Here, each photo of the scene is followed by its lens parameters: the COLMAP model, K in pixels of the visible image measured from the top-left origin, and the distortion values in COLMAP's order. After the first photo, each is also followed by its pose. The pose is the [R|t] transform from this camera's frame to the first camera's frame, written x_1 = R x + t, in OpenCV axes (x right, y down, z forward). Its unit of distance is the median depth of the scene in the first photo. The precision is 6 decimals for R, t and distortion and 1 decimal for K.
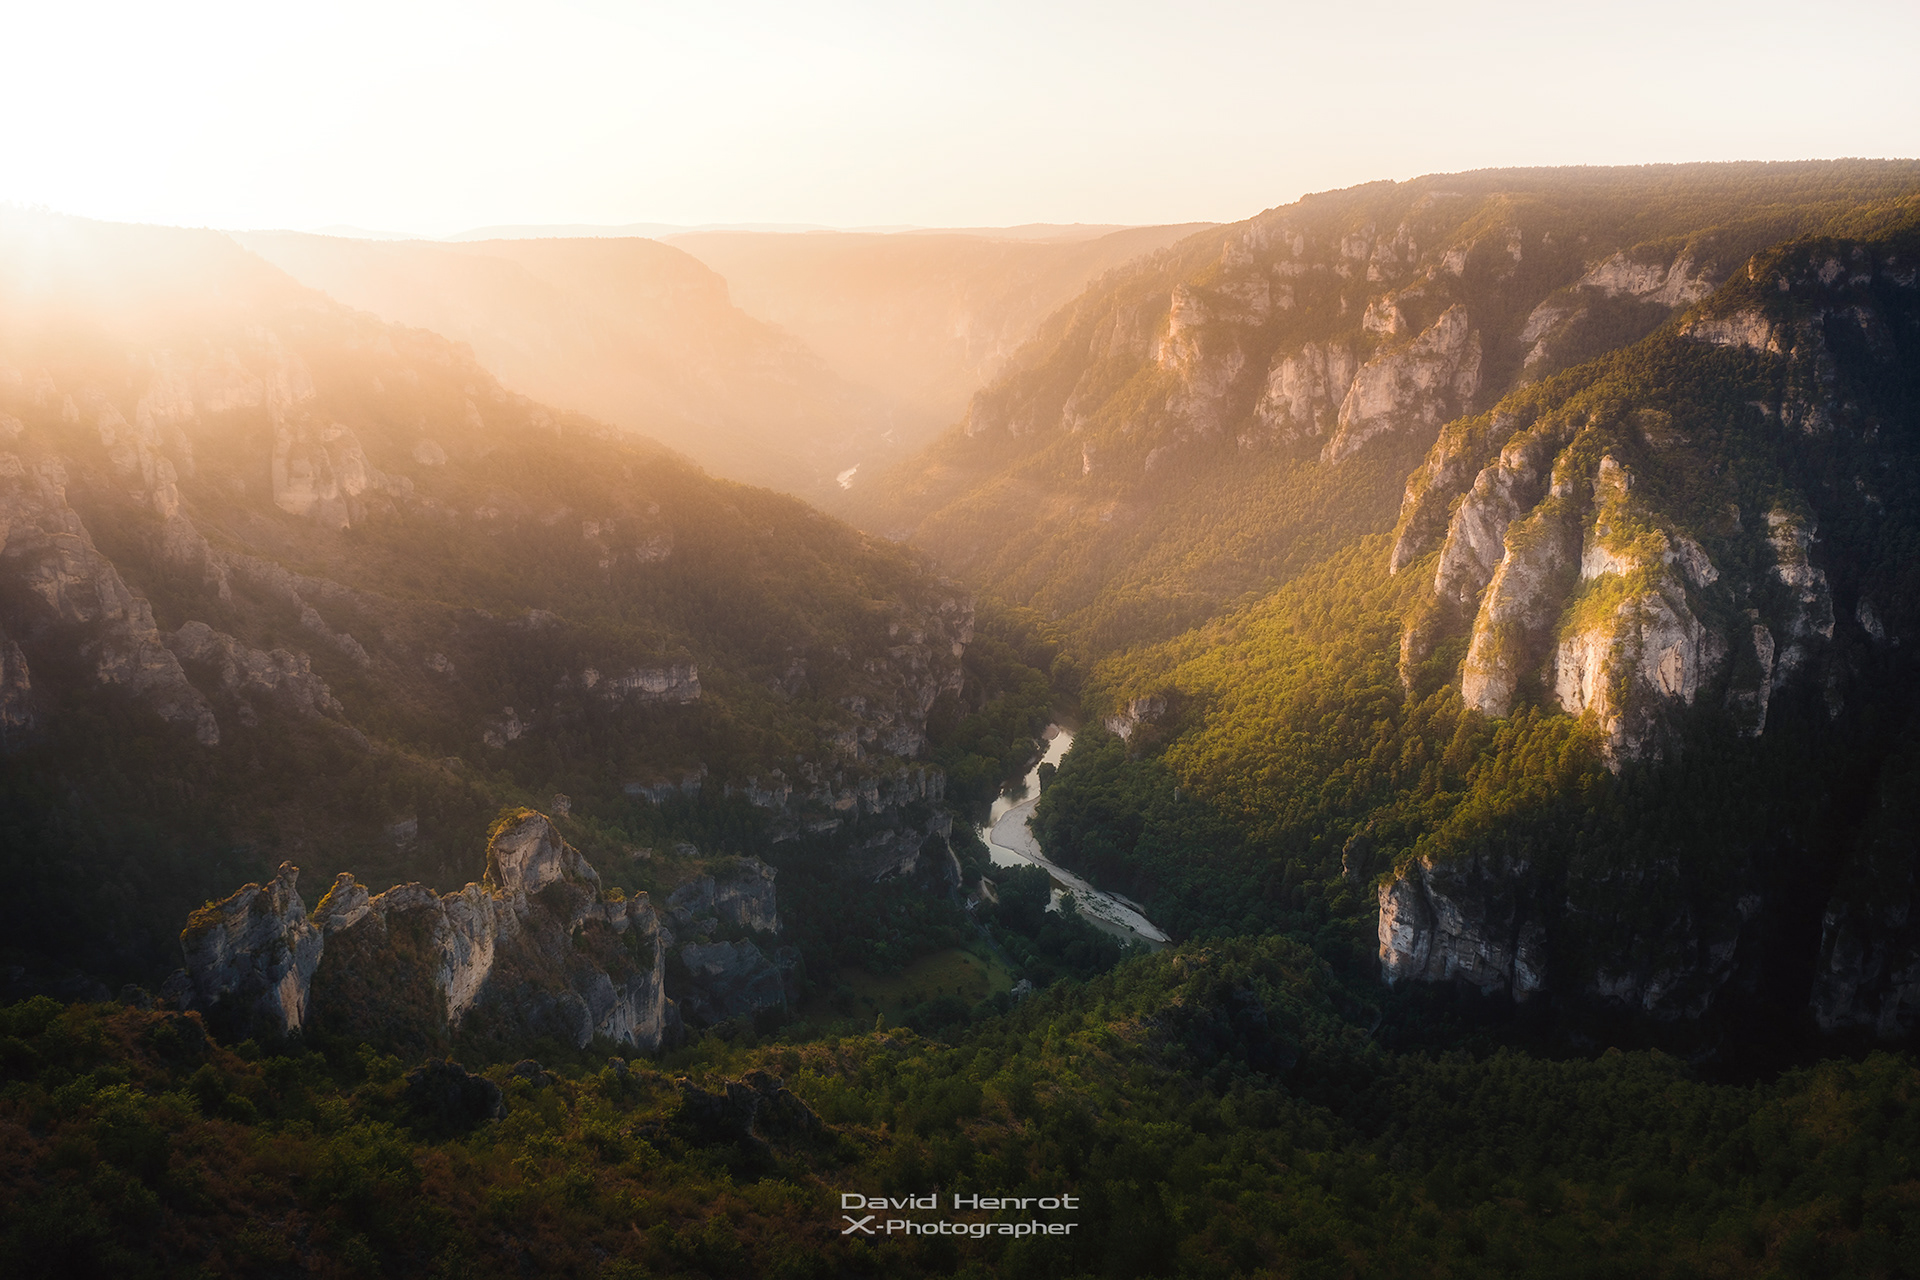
lens RADIAL K [[1305.0, 0, 959.7], [0, 1305.0, 640.4], [0, 0, 1]] dist [-0.002661, -0.005973]
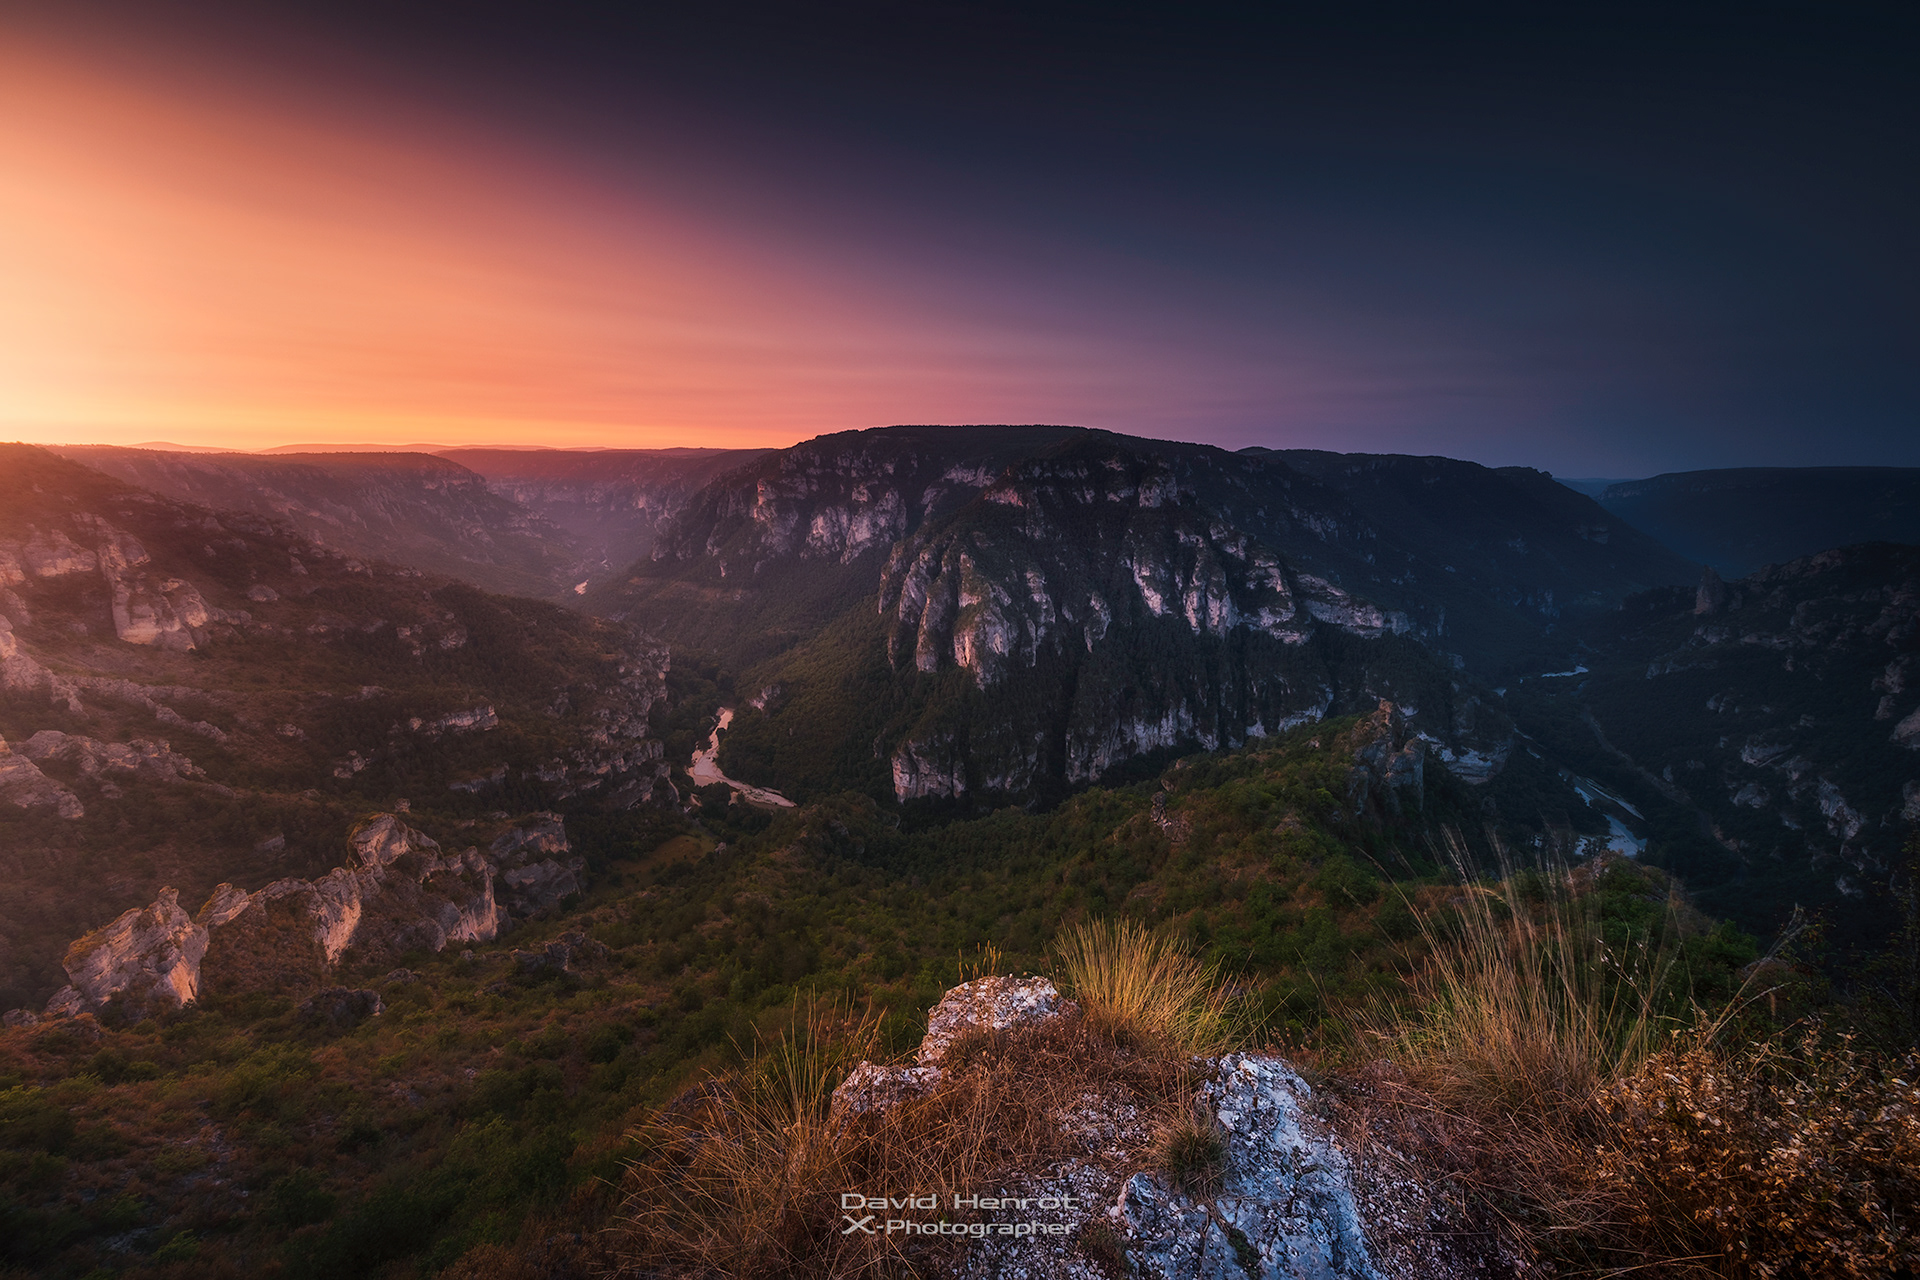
lens RADIAL K [[1305.0, 0, 960.7], [0, 1305.0, 642.3], [0, 0, 1]] dist [-0.002661, -0.005973]
pose [[0.894307, -0.105697, 0.434791, -0.429070], [0.119884, 0.992774, -0.005245, 0.021109], [-0.431095, 0.056815, 0.900516, -0.869160]]
